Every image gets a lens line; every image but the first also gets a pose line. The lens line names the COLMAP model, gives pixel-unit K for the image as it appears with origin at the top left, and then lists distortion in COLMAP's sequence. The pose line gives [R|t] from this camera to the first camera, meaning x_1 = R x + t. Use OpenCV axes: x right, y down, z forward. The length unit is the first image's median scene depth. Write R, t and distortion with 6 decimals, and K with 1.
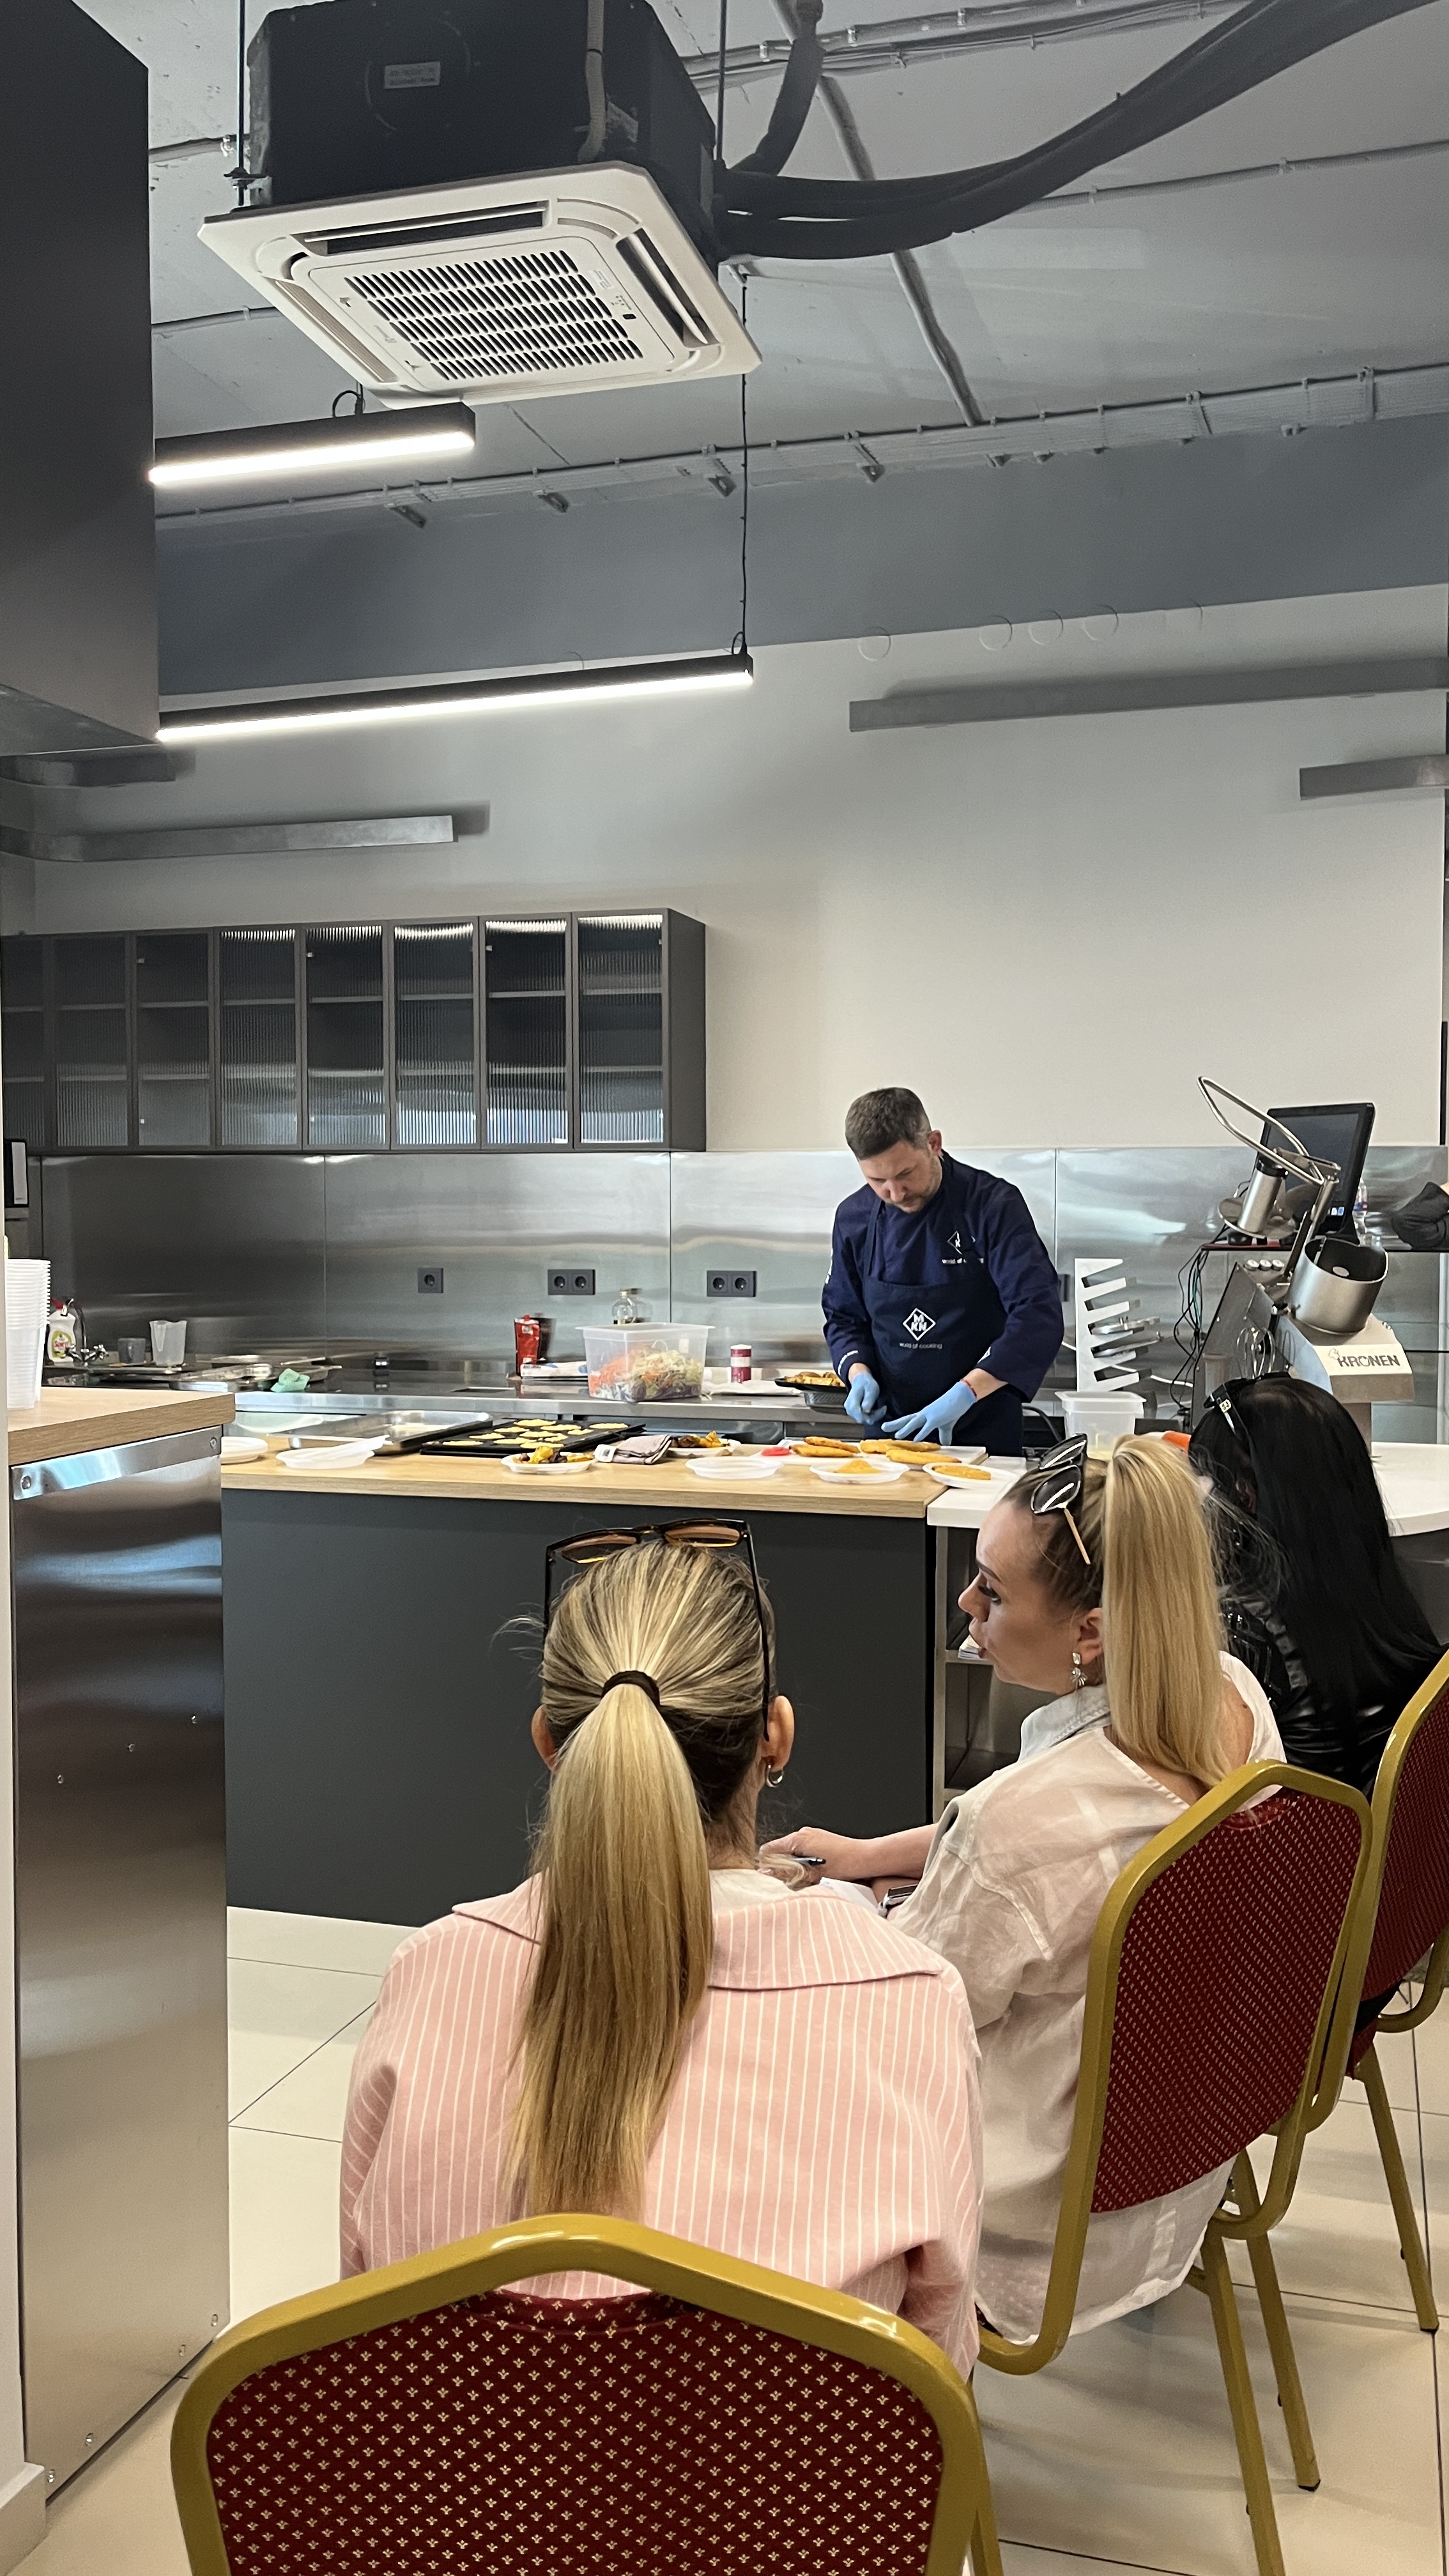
lens RADIAL K [[1981.6, 0, 741.5], [0, 1981.6, 1268.3], [0, 0, 1]] dist [0.067300, -0.067021]
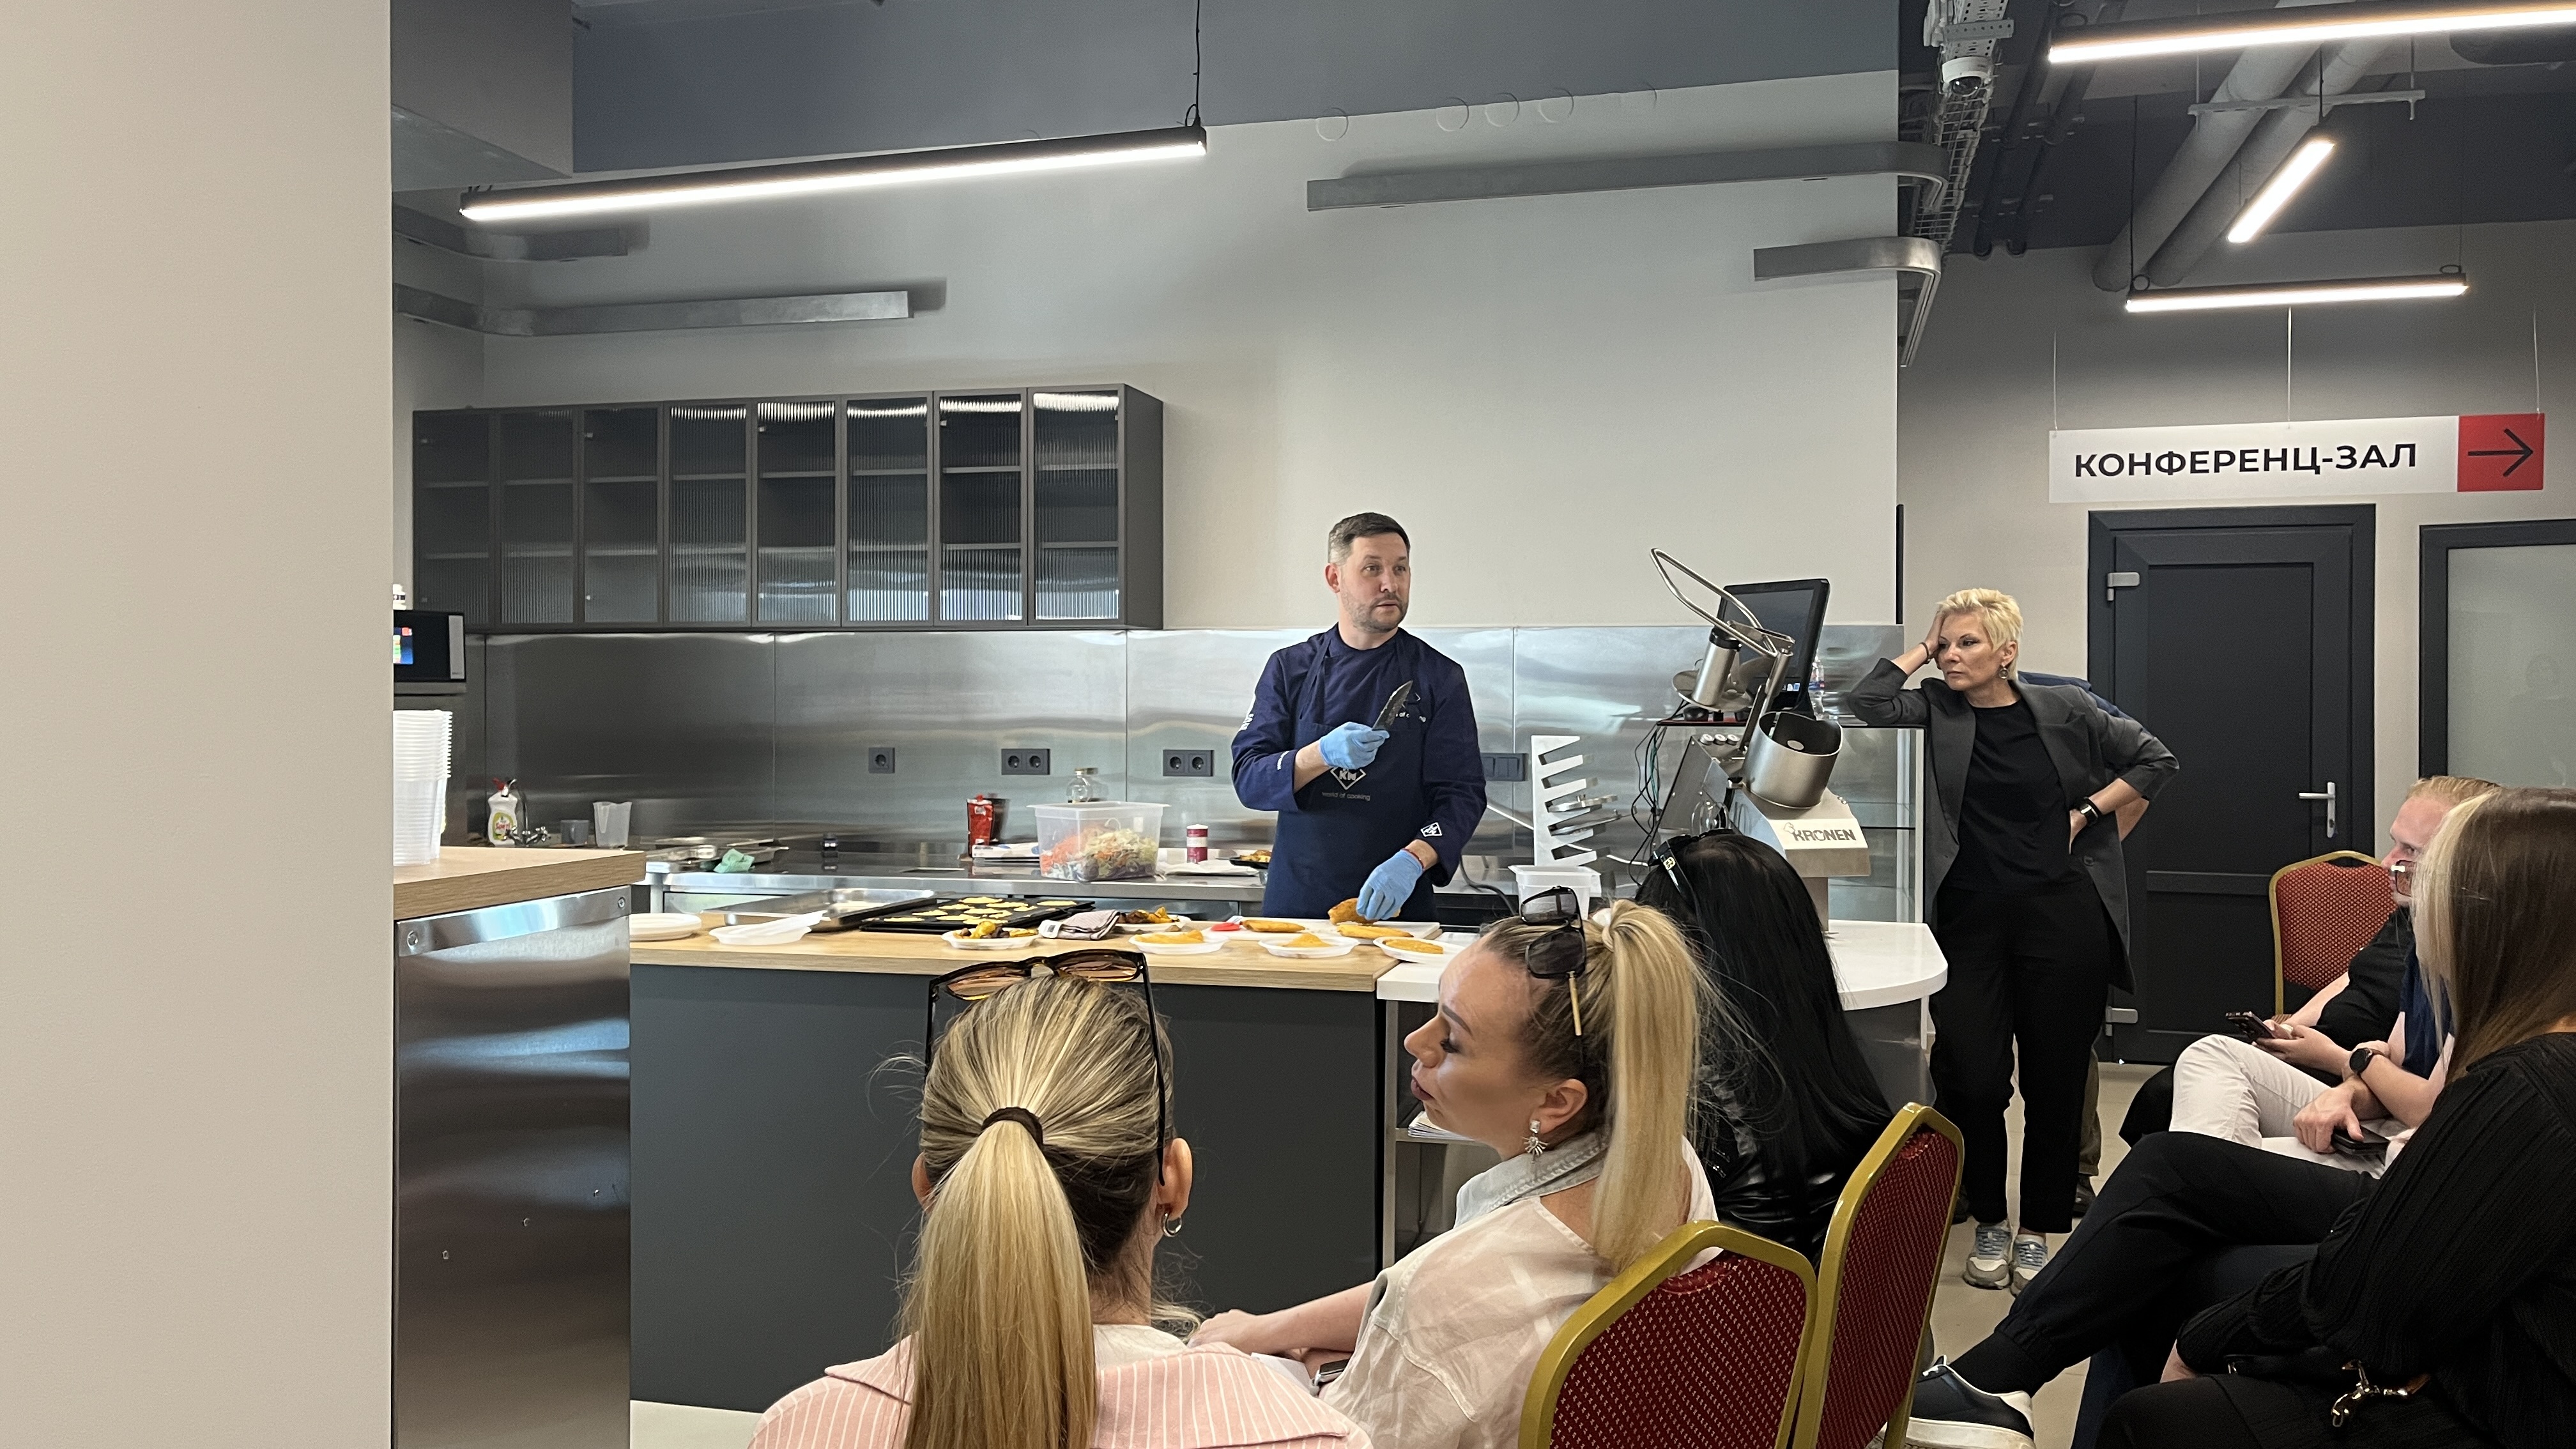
lens RADIAL K [[1981.6, 0, 1268.2], [0, 1981.6, 690.6], [0, 0, 1]] dist [0.067300, -0.067021]
pose [[0.999624, 0.002727, 0.027299, 0.008628], [-0.001707, 0.999301, -0.037337, 0.009333], [-0.027381, 0.037277, 0.998930, 0.012534]]
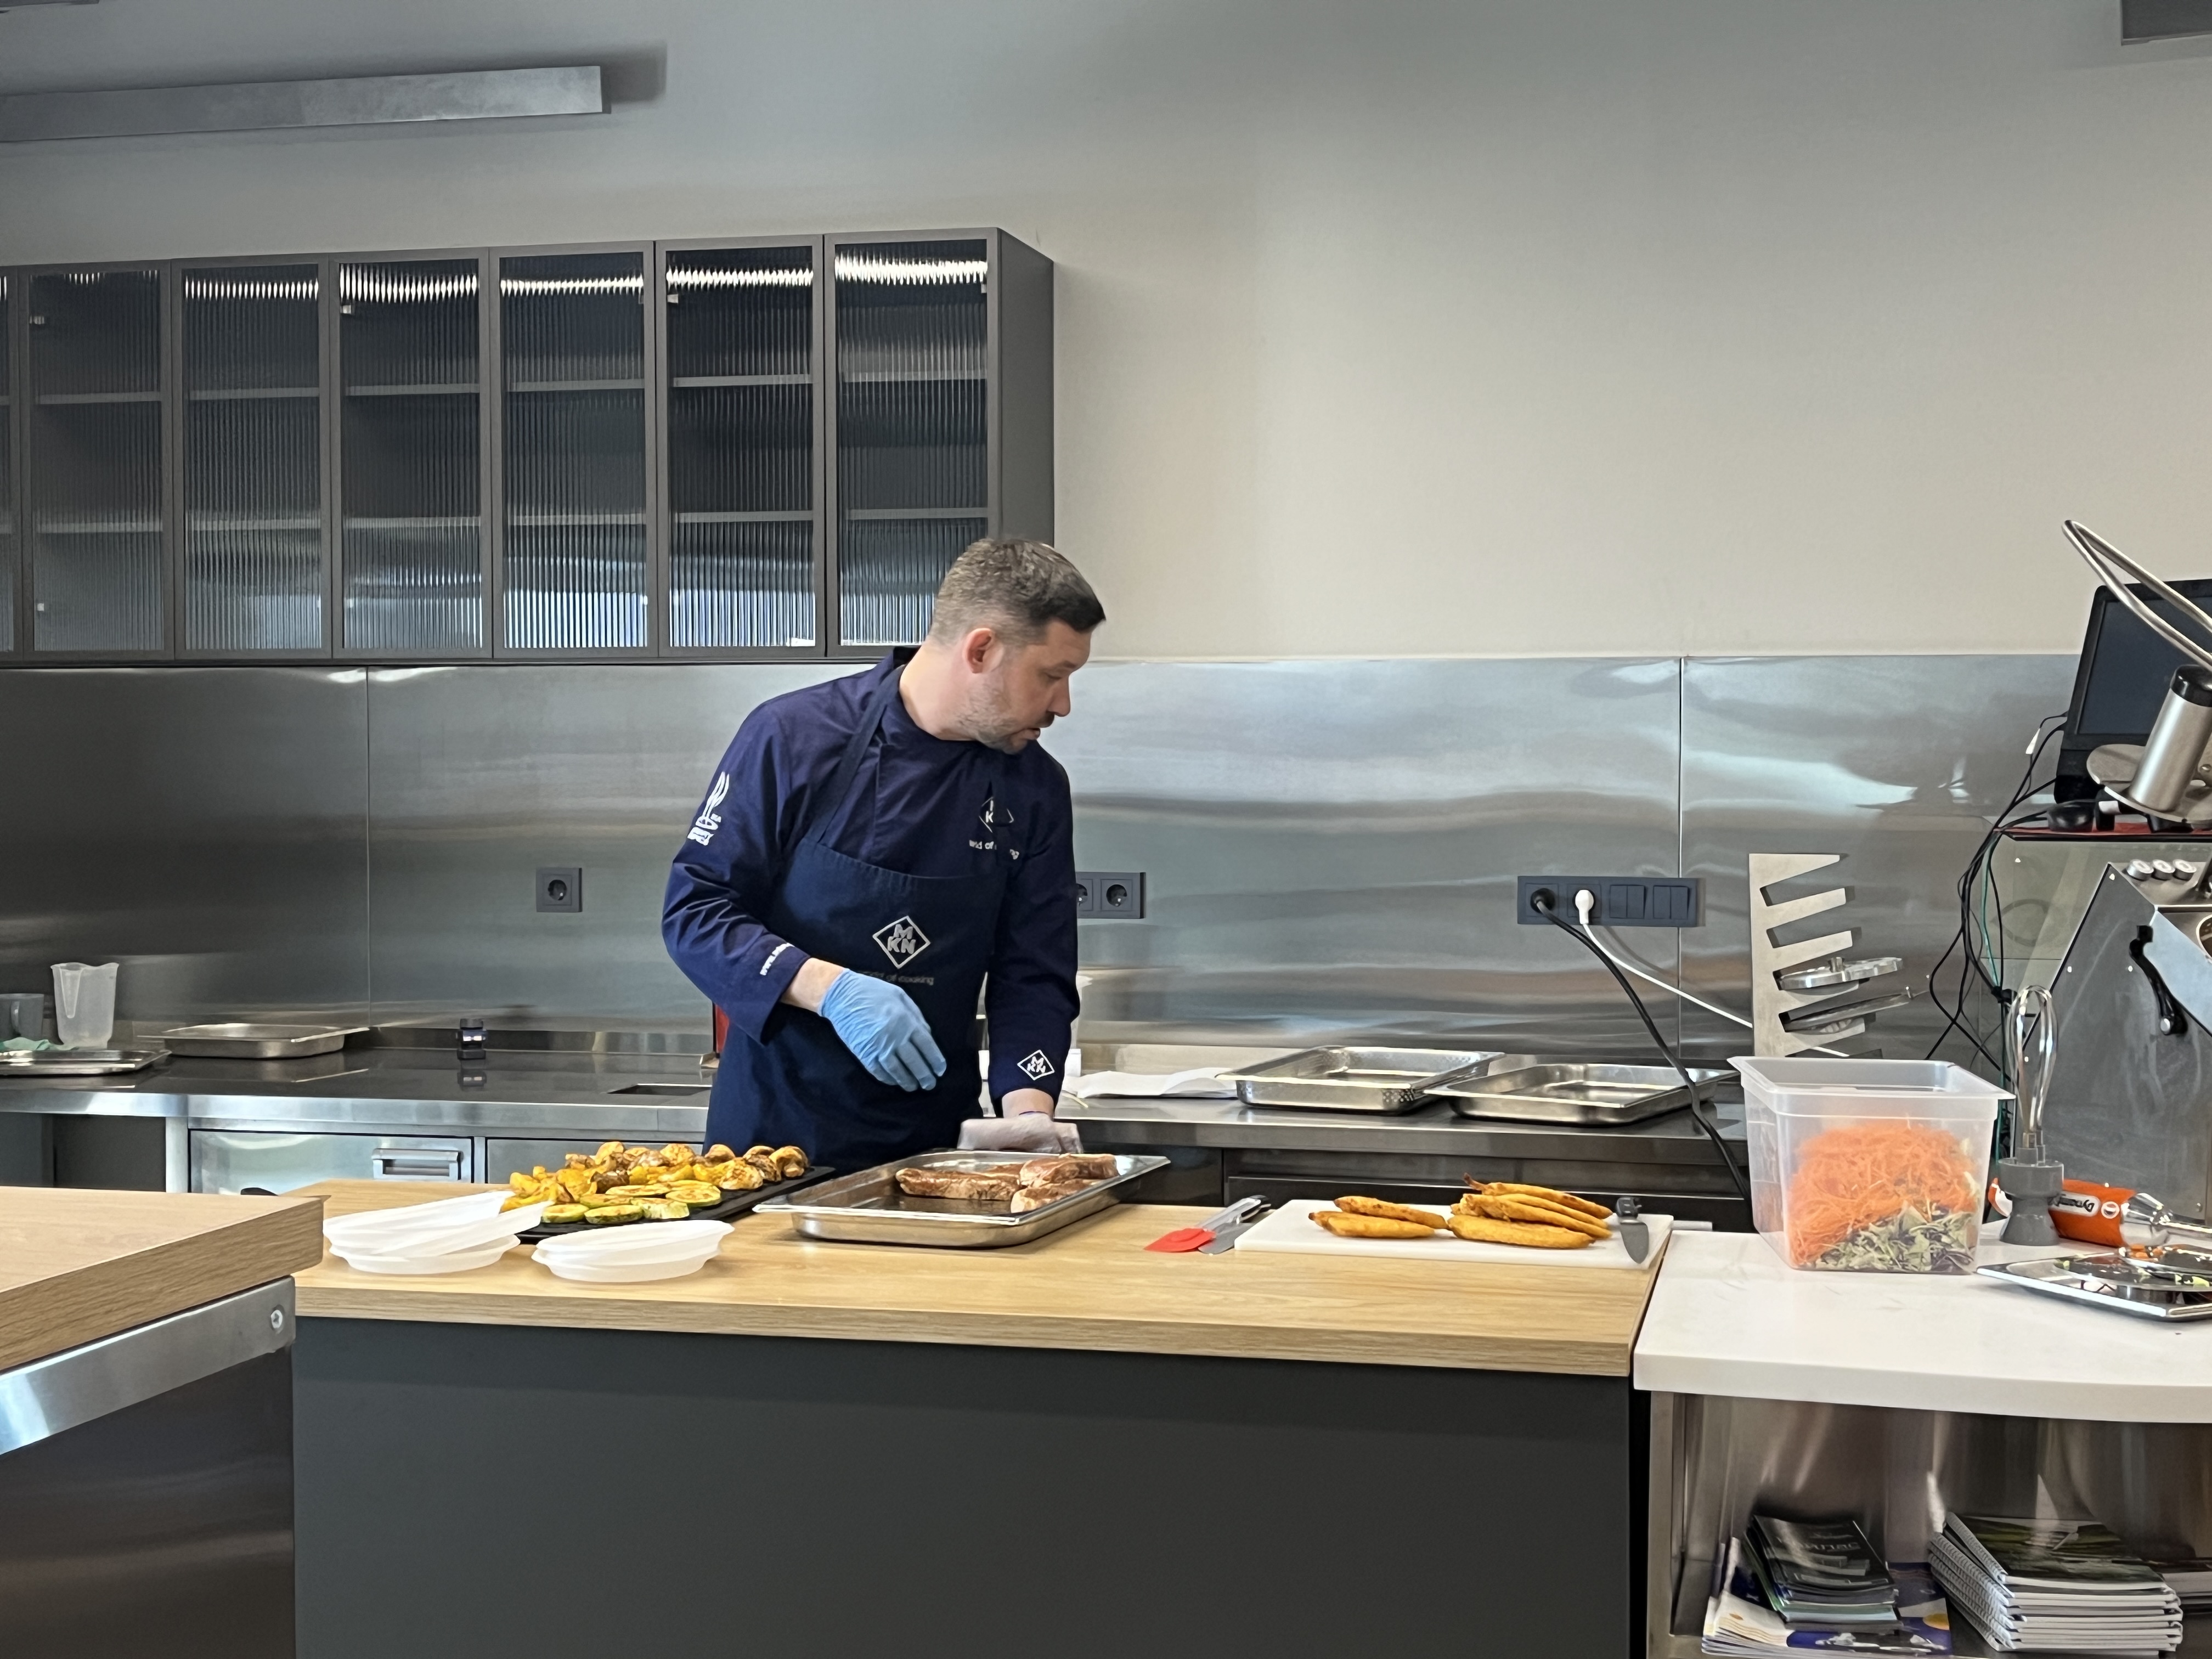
lens RADIAL K [[3017.6, 0, 1112.0], [0, 3017.6, 820.0], [0, 0, 1]] dist [0.052801, -0.037935]
pose [[0.998436, -0.001071, 0.055905, -0.055452], [0.001584, 0.999957, -0.009146, -0.006519], [-0.055893, 0.009221, 0.998394, 0.154156]]
